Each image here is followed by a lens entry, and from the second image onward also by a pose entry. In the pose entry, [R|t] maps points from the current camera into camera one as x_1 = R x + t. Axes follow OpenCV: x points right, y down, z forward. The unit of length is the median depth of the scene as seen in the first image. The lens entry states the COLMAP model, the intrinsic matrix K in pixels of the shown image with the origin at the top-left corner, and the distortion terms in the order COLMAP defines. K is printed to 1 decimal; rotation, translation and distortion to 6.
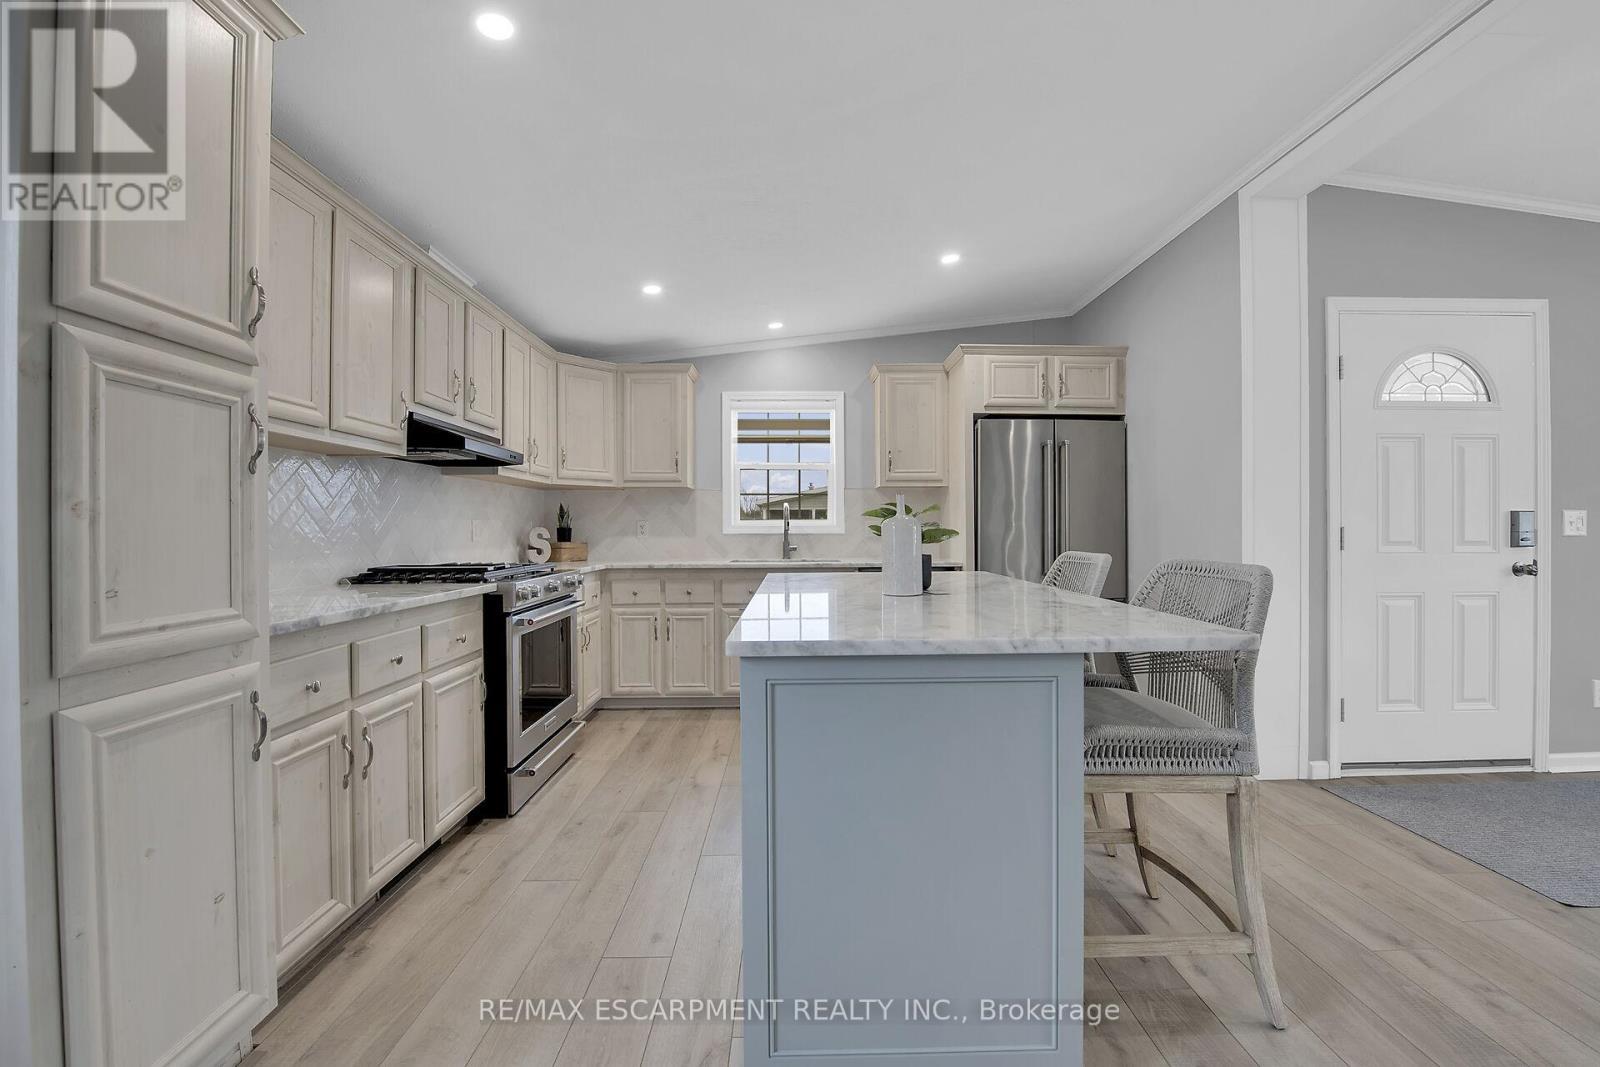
lens RADIAL K [[650.0, 0, 799.4], [0, 650.0, 527.5], [0, 0, 1]] dist [-0.014029, -0.000433]
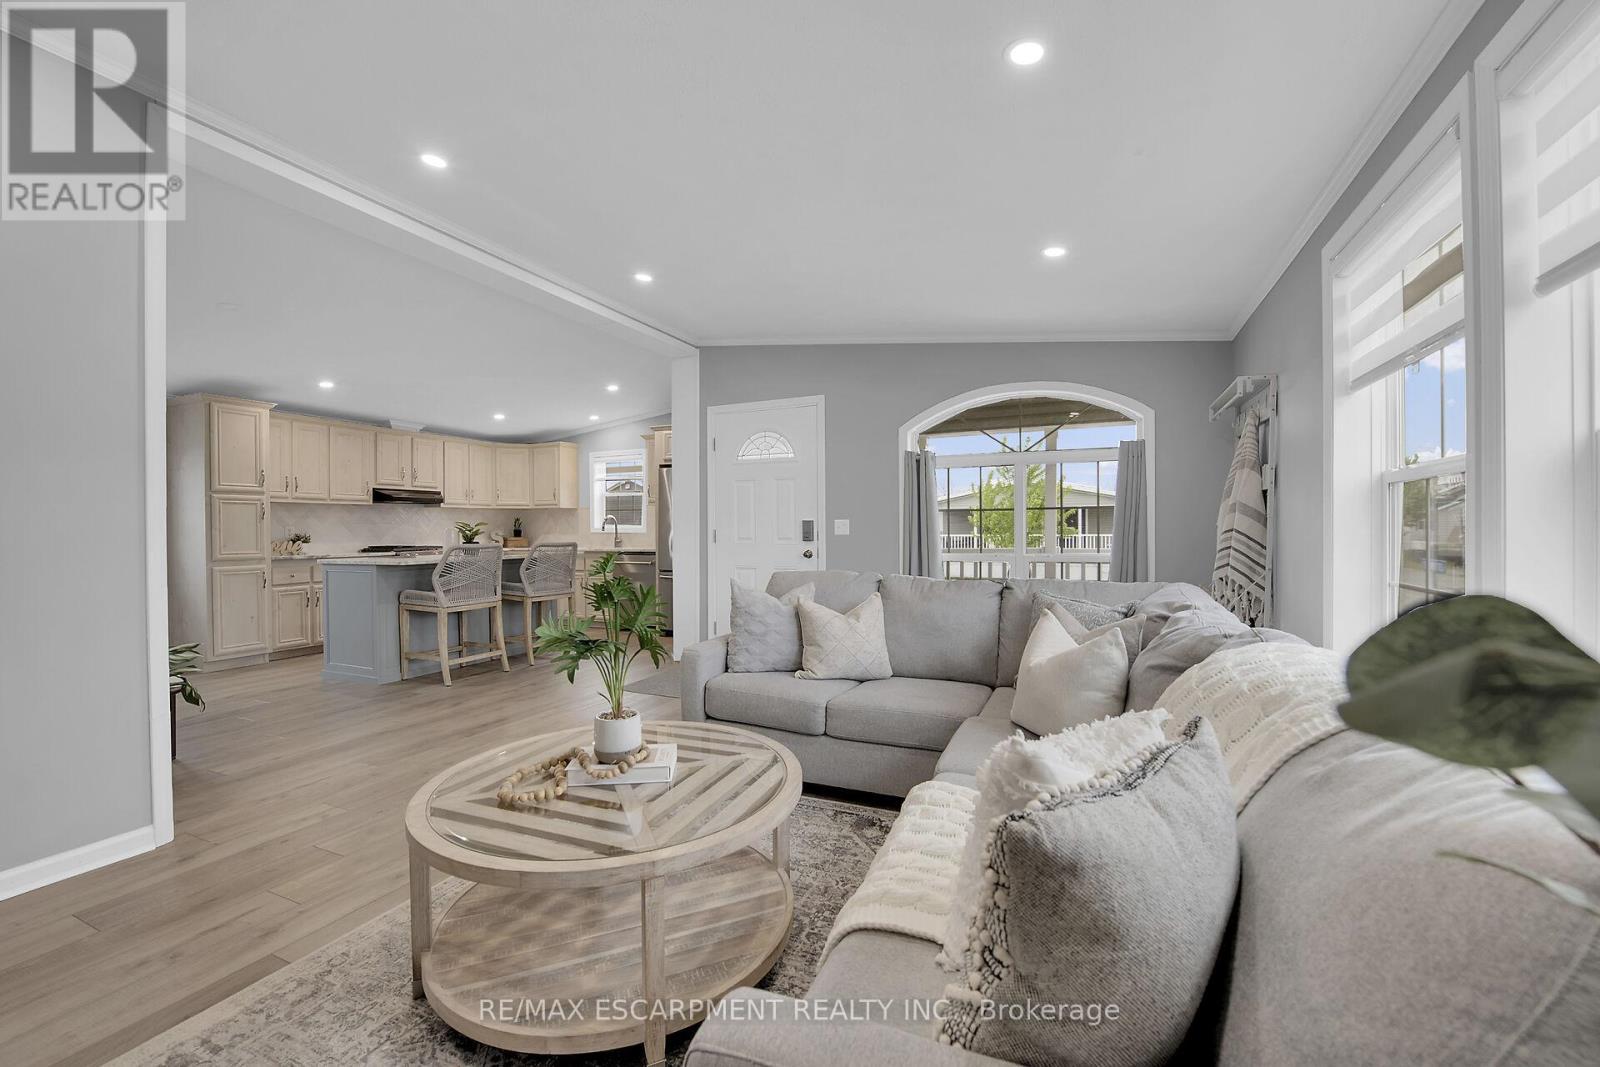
lens RADIAL K [[650.0, 0, 799.4], [0, 650.0, 527.5], [0, 0, 1]] dist [-0.014029, -0.000433]
pose [[0.906198, -0.003064, -0.422843, 1.264599], [0.004945, 0.999982, 0.003351, -0.008252], [0.422825, -0.005127, 0.906197, -0.408613]]
